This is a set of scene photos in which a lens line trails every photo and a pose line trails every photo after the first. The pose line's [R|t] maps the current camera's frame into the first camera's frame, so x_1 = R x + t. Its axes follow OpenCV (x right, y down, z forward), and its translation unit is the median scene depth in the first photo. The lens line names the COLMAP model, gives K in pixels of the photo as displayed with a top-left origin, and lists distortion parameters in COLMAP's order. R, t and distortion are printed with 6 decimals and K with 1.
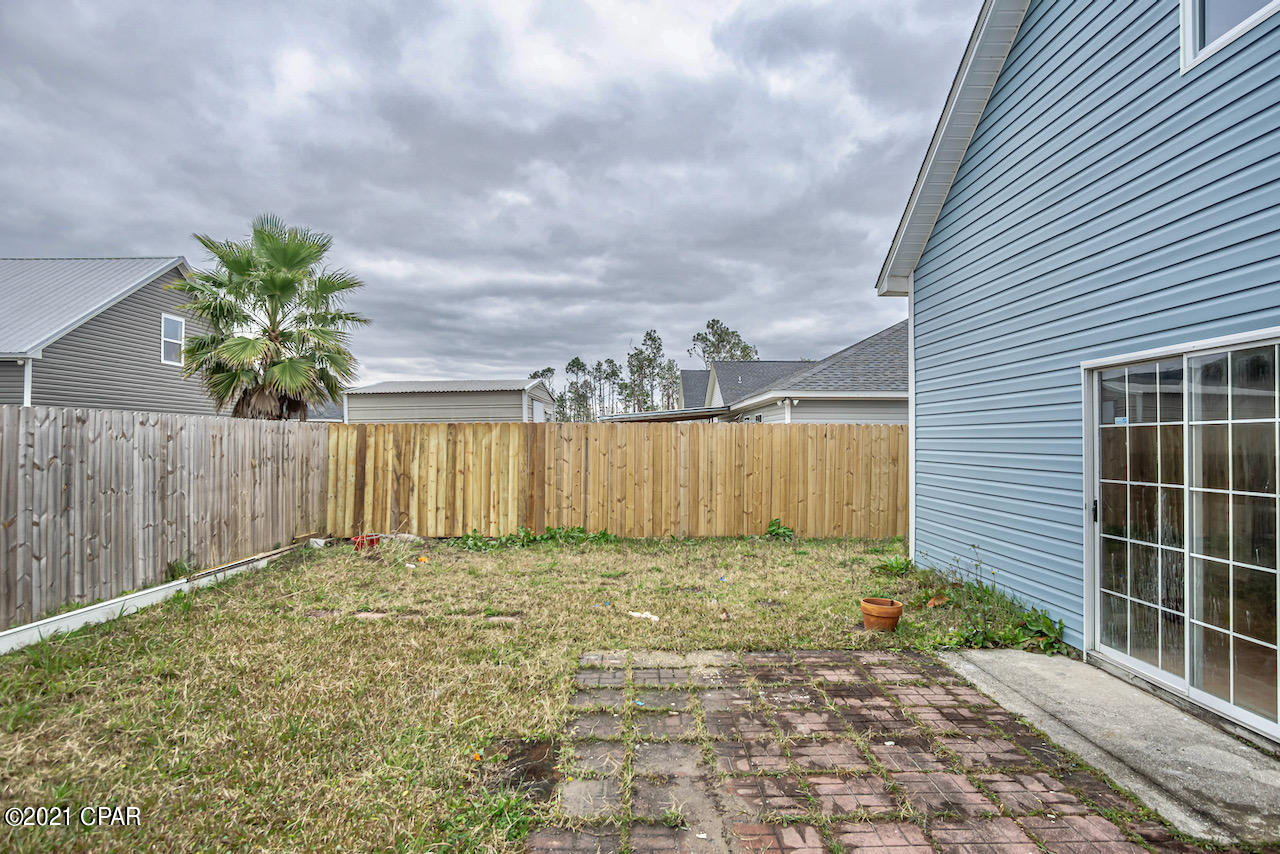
lens RADIAL K [[696.3, 0, 639.2], [0, 696.3, 430.8], [0, 0, 1]] dist [-0.015375, 0.002595]
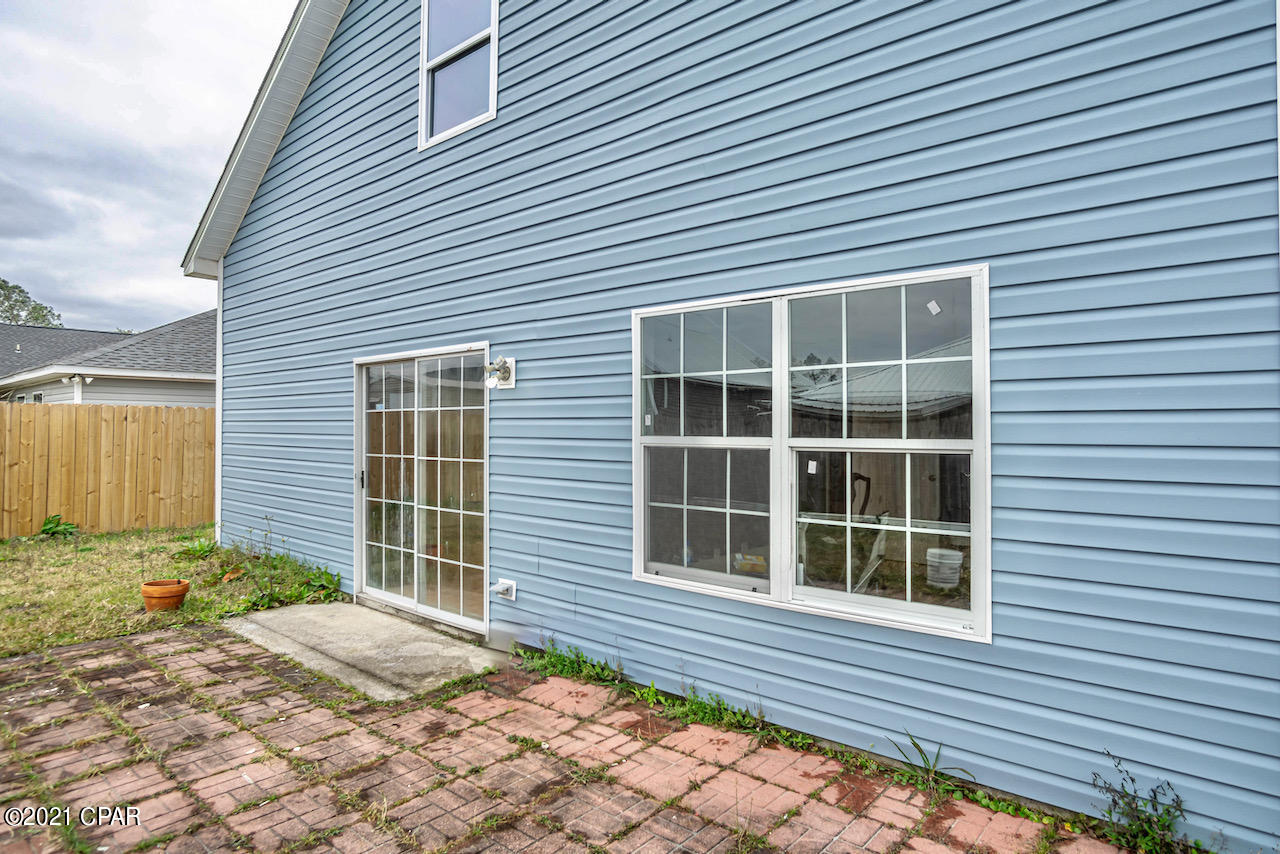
lens RADIAL K [[696.3, 0, 639.8], [0, 696.3, 417.9], [0, 0, 1]] dist [-0.015375, 0.002595]
pose [[0.649453, 0.009954, 0.760337, 0.036484], [-0.010474, 0.999937, -0.004145, 0.005692], [-0.760330, -0.005272, 0.649516, -0.196901]]
